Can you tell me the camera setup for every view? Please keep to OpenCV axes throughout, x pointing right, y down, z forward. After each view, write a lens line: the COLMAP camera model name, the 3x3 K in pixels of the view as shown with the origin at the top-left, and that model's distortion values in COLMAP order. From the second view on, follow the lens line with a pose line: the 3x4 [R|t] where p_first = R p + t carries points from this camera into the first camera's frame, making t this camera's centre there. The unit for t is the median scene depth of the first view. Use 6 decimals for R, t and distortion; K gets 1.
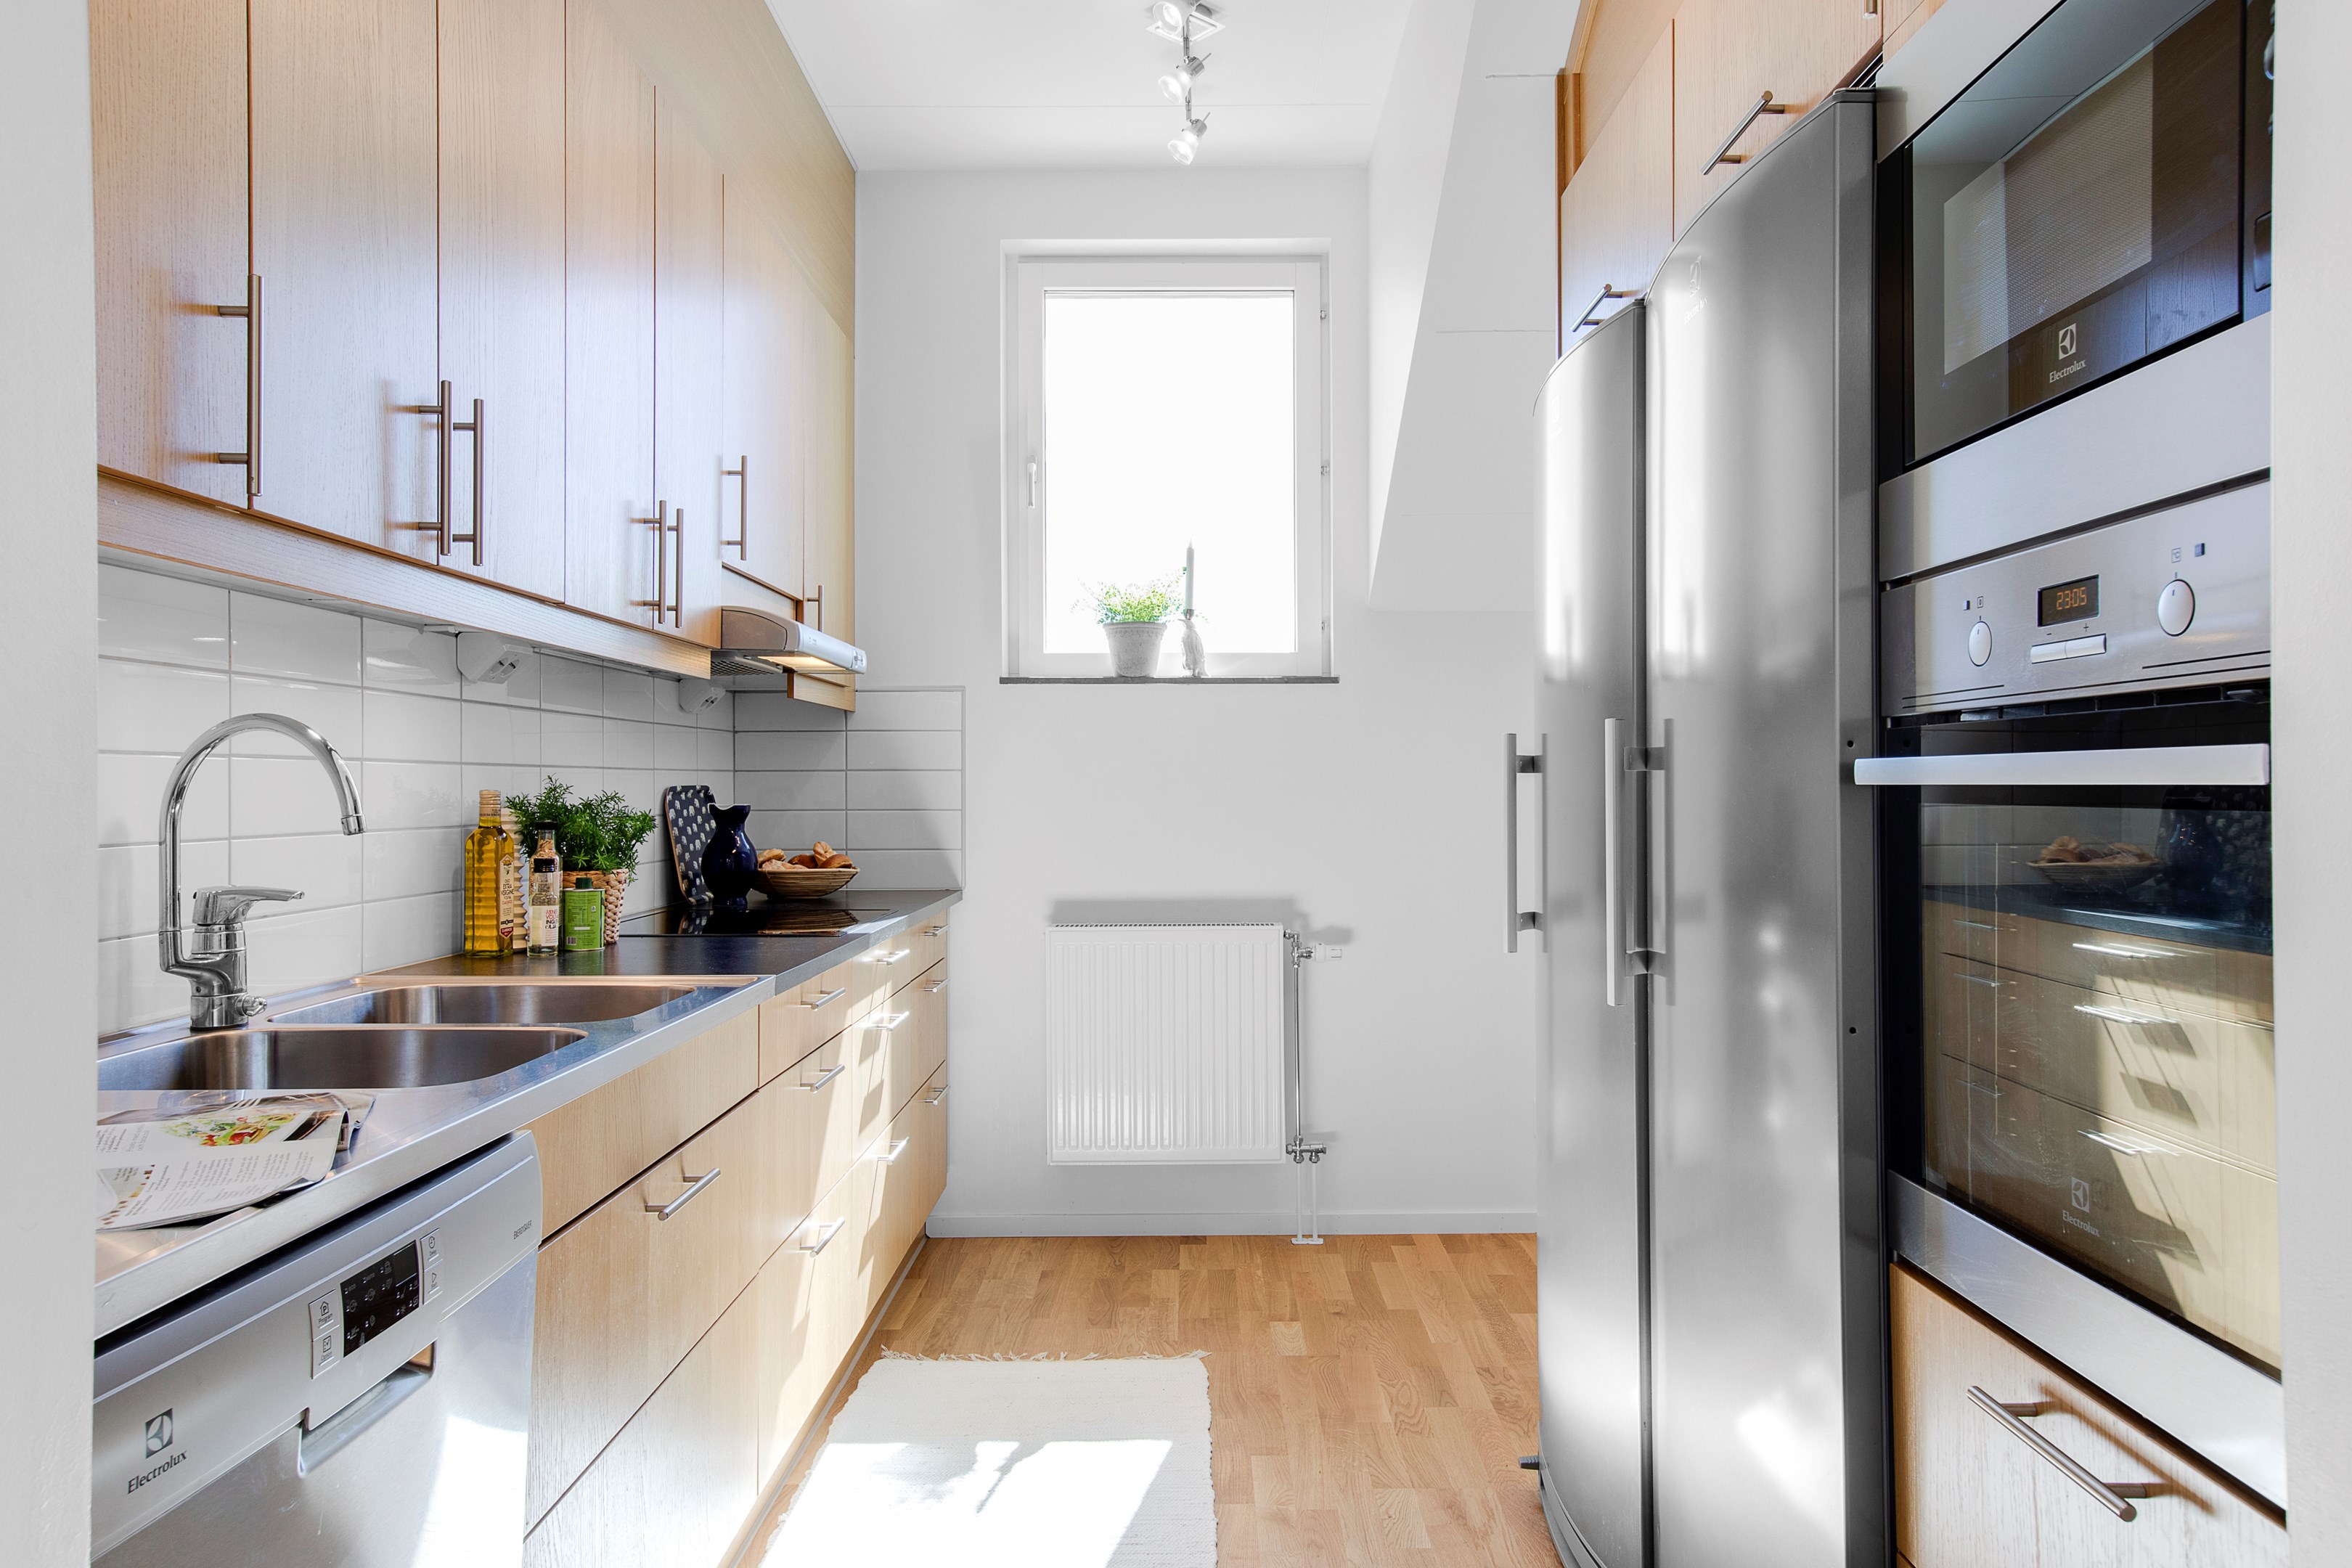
lens RADIAL K [[1520.6, 0, 1166.1], [0, 1520.6, 772.1], [0, 0, 1]] dist [0.007274, 0.011563]
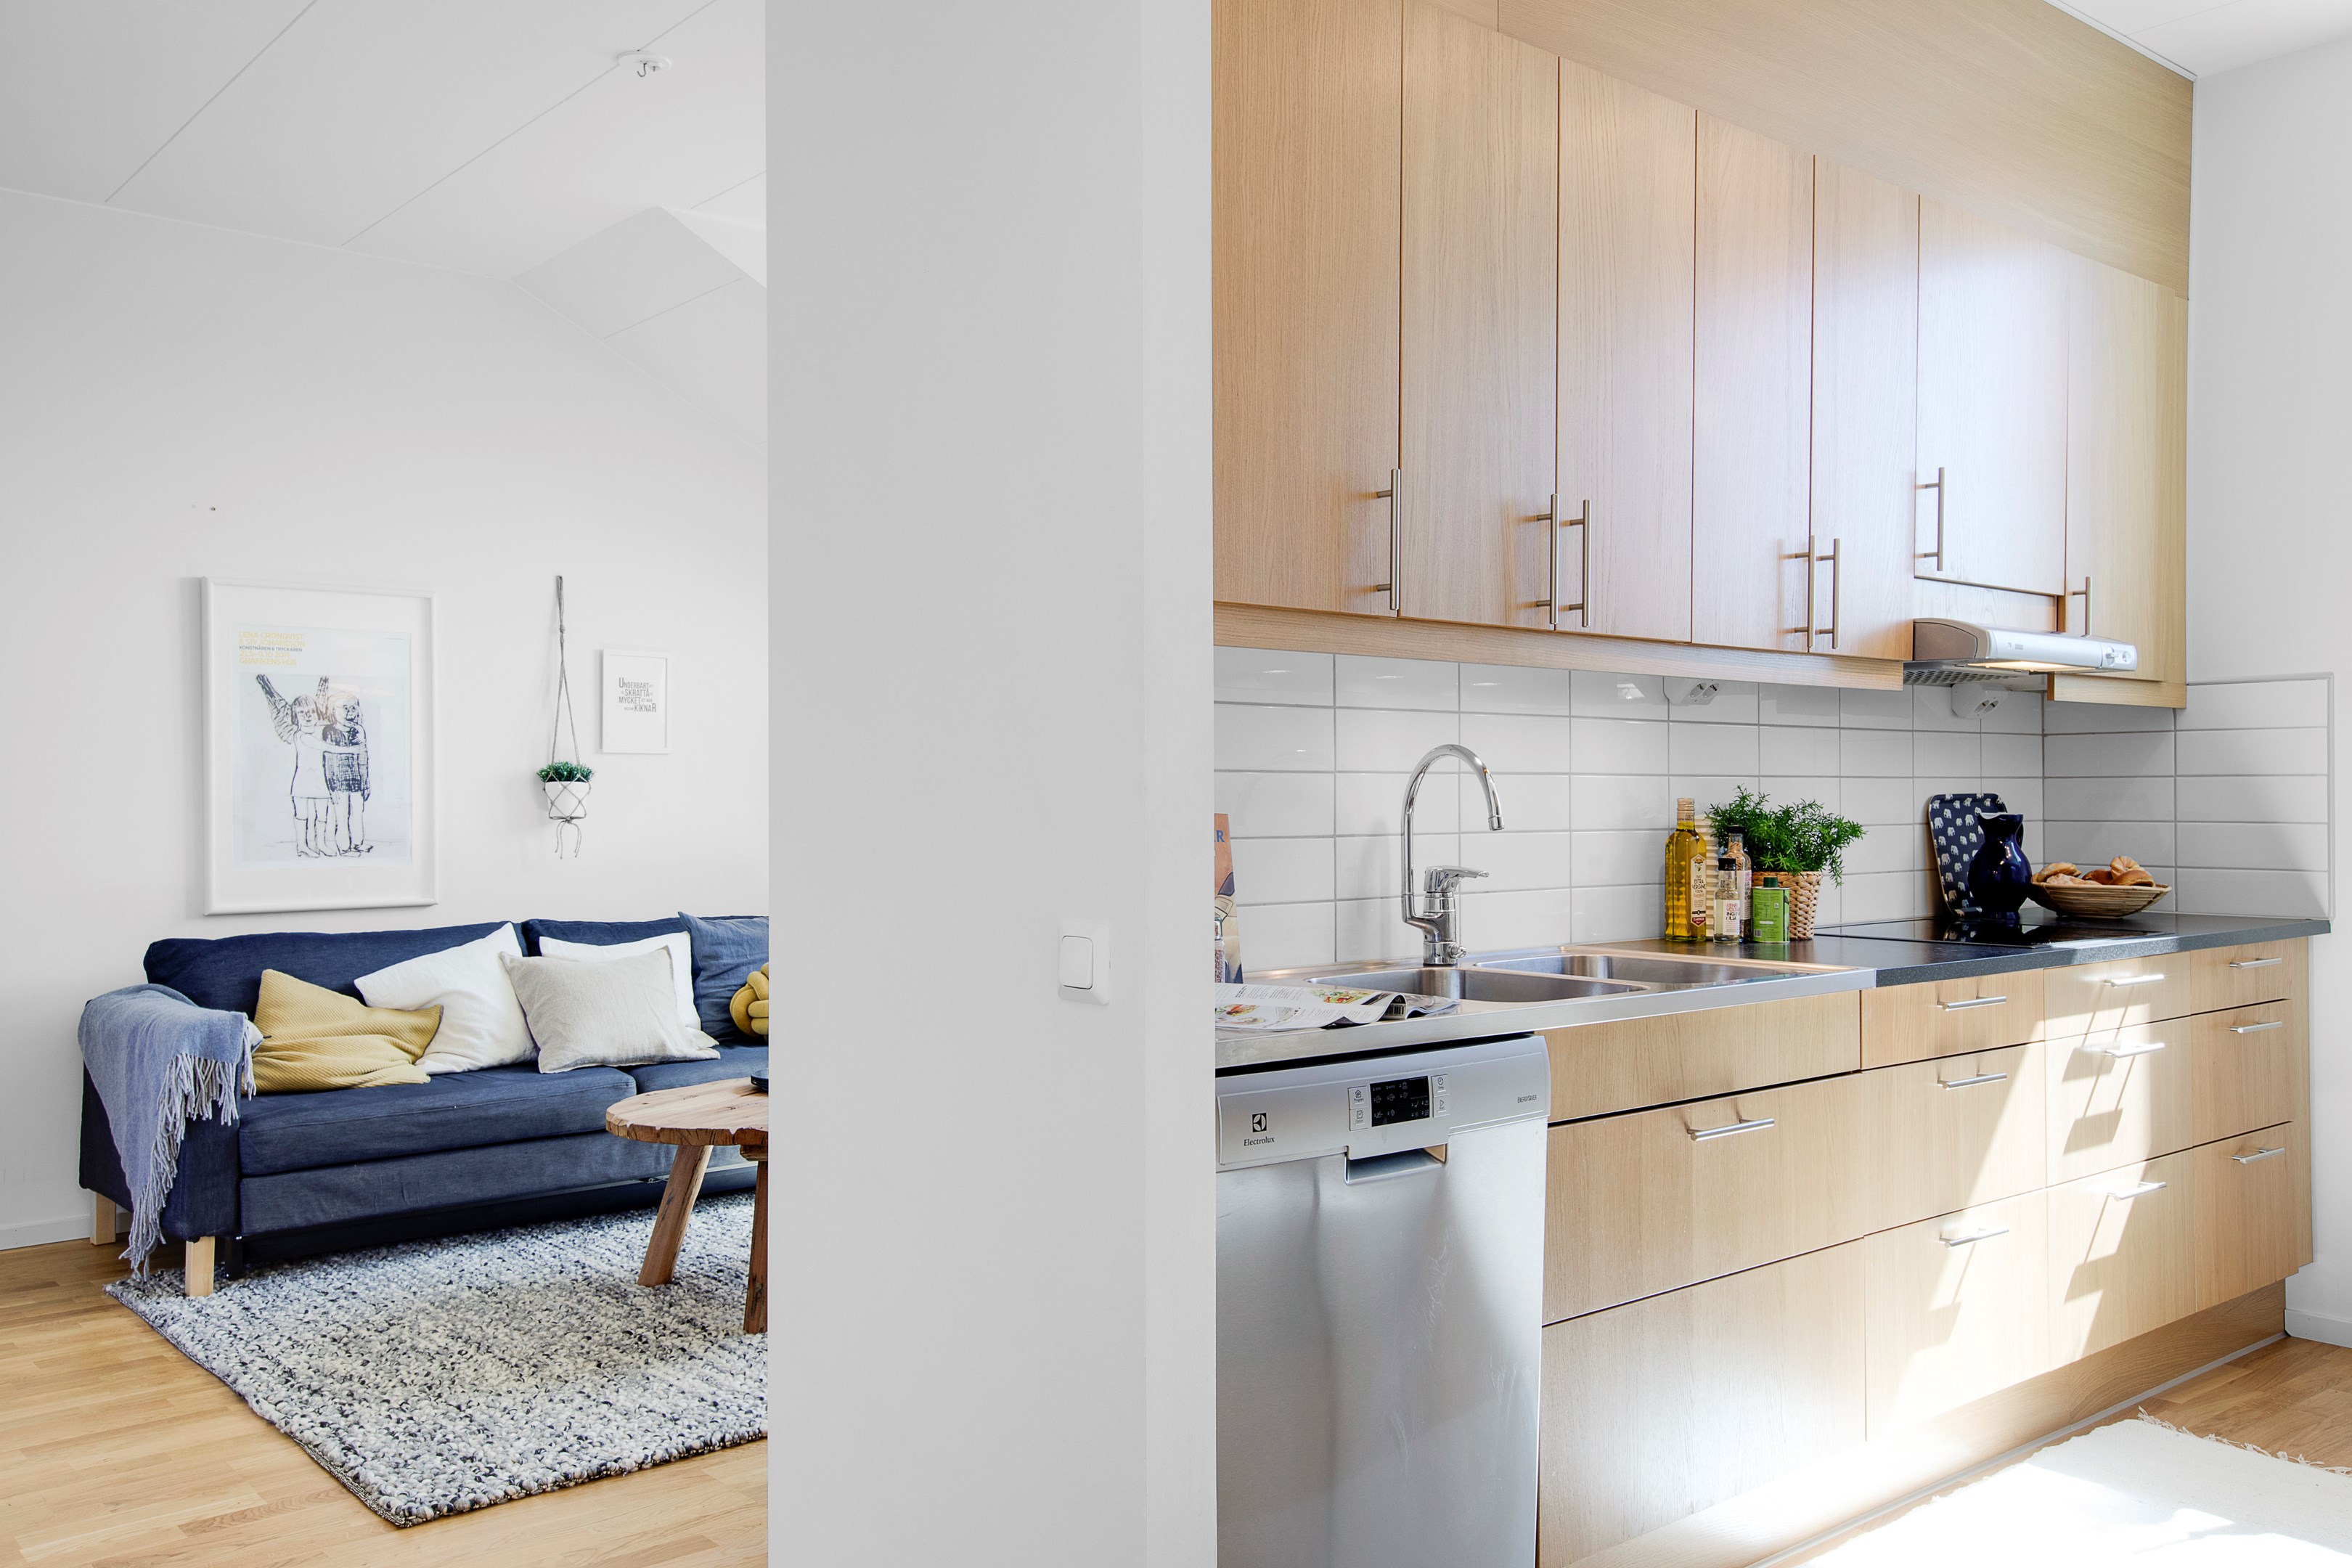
lens RADIAL K [[1847.5, 0, 1165.1], [0, 1847.5, 770.3], [0, 0, 1]] dist [0.034043, 0.013205]
pose [[0.649641, -0.011357, -0.760157, 0.364861], [0.009130, 0.999933, -0.007137, -0.003114], [0.760187, -0.002303, 0.649701, -0.216581]]
